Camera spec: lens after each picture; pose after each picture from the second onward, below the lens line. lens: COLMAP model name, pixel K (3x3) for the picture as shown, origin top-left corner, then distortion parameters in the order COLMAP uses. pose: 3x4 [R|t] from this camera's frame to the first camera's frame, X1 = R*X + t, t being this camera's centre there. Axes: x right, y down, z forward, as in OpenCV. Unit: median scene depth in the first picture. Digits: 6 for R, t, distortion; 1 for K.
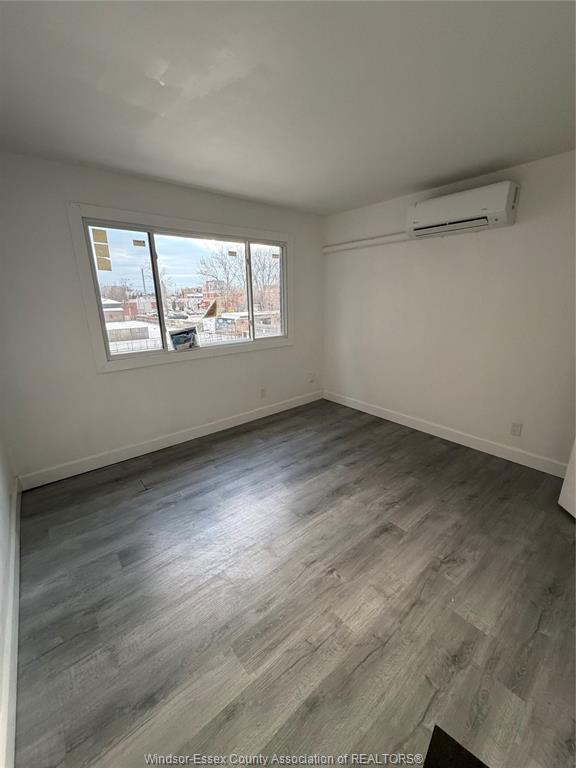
lens RADIAL K [[308.6, 0, 290.3], [0, 308.6, 384.9], [0, 0, 1]] dist [0.002039, -0.000509]
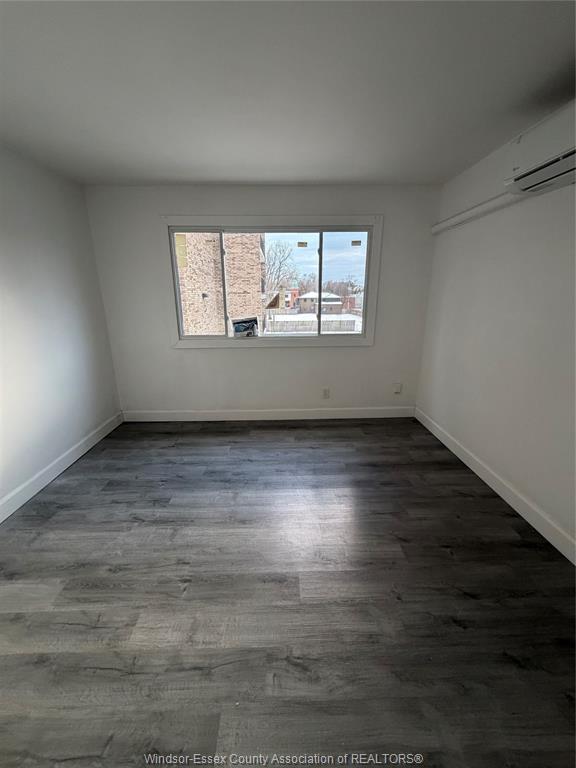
lens RADIAL K [[308.6, 0, 285.7], [0, 308.6, 384.7], [0, 0, 1]] dist [0.002039, -0.000509]
pose [[0.779464, 0.185346, -0.598400, 0.546188], [-0.177415, 0.981433, 0.072889, -0.067086], [0.600800, 0.049351, 0.797875, 0.271095]]
